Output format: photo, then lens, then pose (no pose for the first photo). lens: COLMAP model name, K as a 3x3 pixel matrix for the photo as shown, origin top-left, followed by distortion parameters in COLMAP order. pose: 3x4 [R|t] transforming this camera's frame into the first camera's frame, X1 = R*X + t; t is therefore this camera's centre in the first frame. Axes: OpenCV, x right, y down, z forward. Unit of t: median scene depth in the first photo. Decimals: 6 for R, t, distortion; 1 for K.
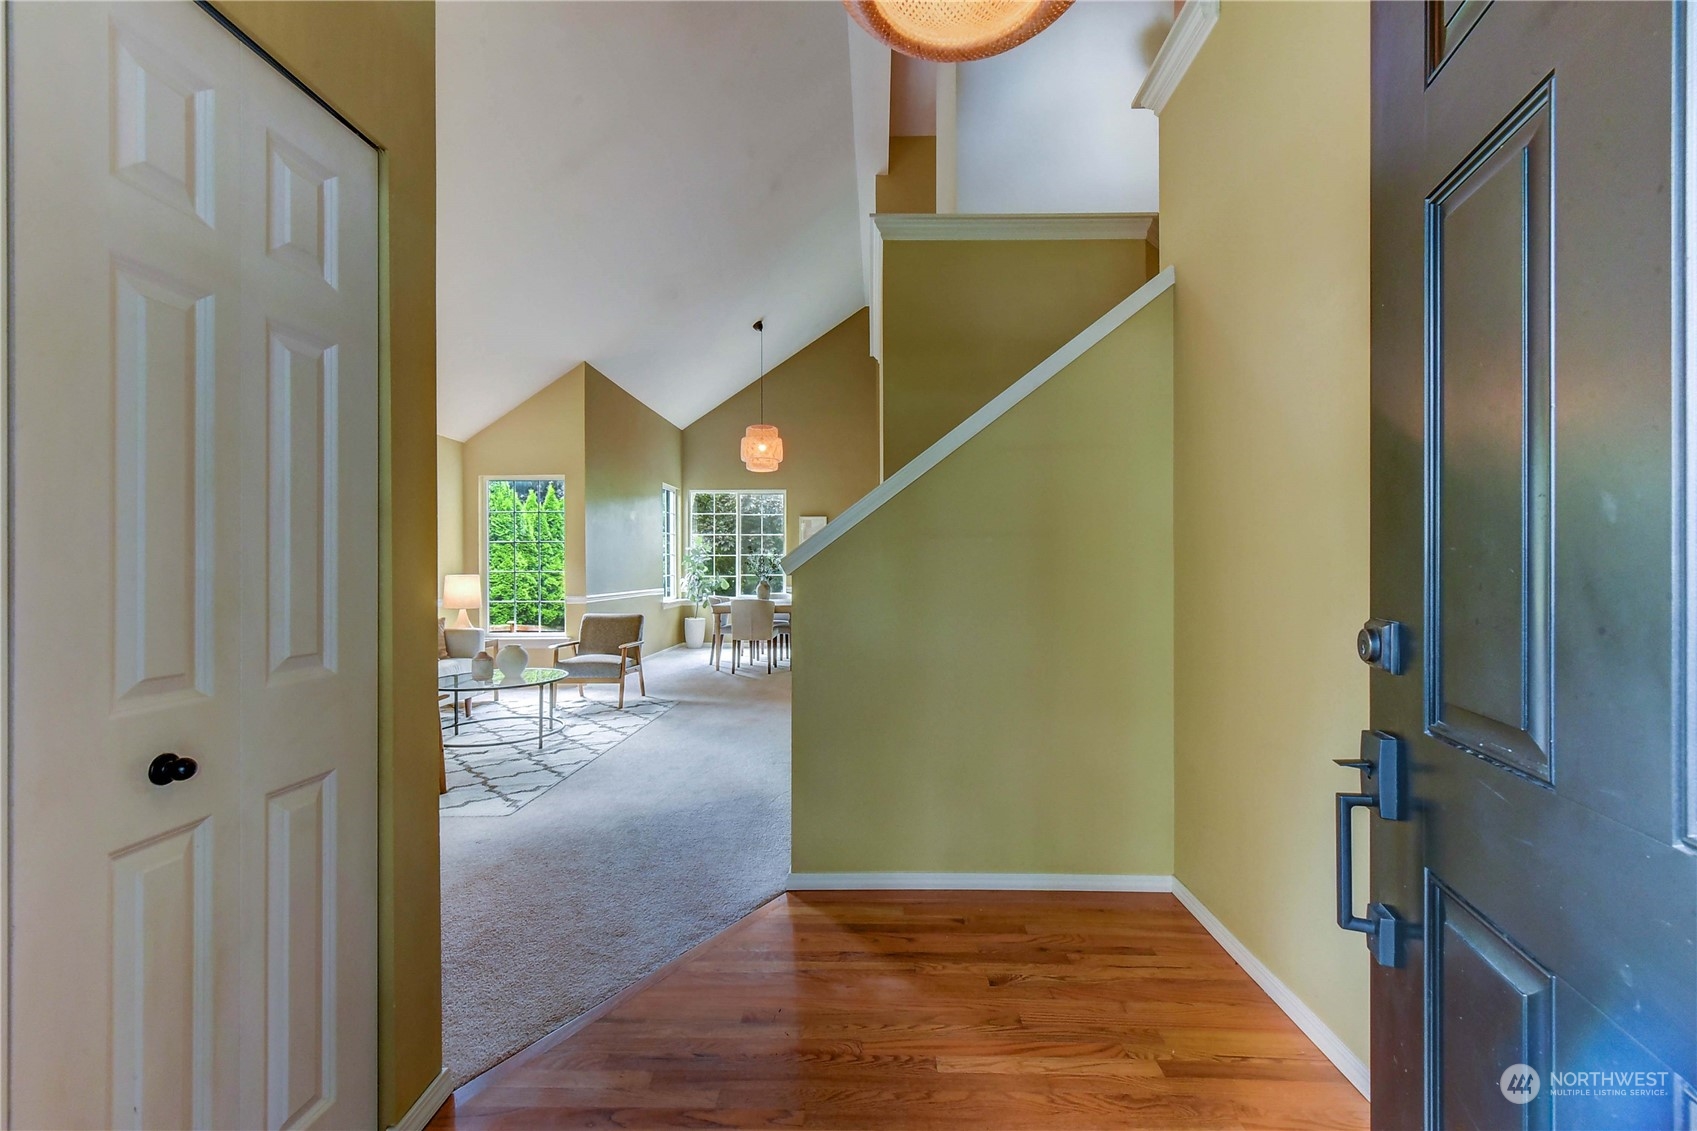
lens RADIAL K [[704.3, 0, 860.9], [0, 704.3, 564.4], [0, 0, 1]] dist [0.000459, -0.000262]
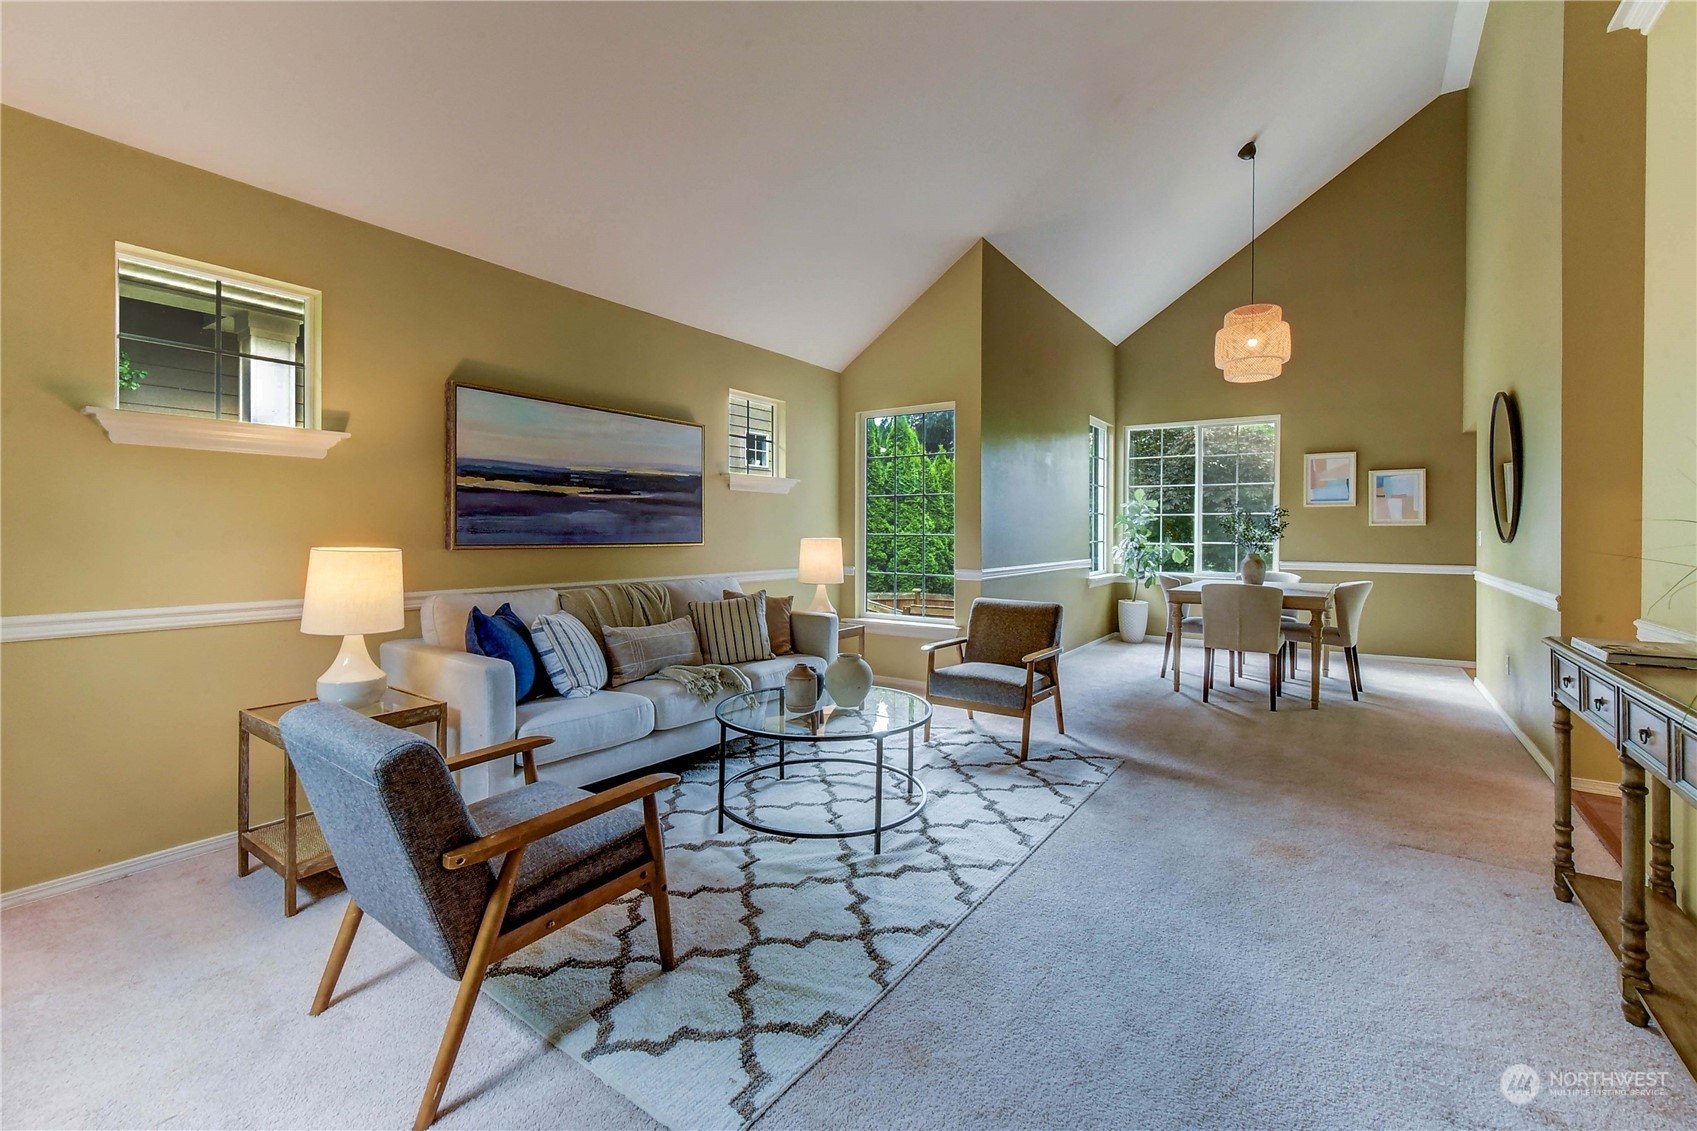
lens RADIAL K [[716.8, 0, 834.0], [0, 716.8, 535.2], [0, 0, 1]] dist [0.002070, -0.000025]
pose [[0.821041, 0.010501, -0.570773, -0.080866], [-0.004504, 0.999919, 0.011917, 0.001325], [0.570852, -0.007213, 0.821021, 0.259895]]
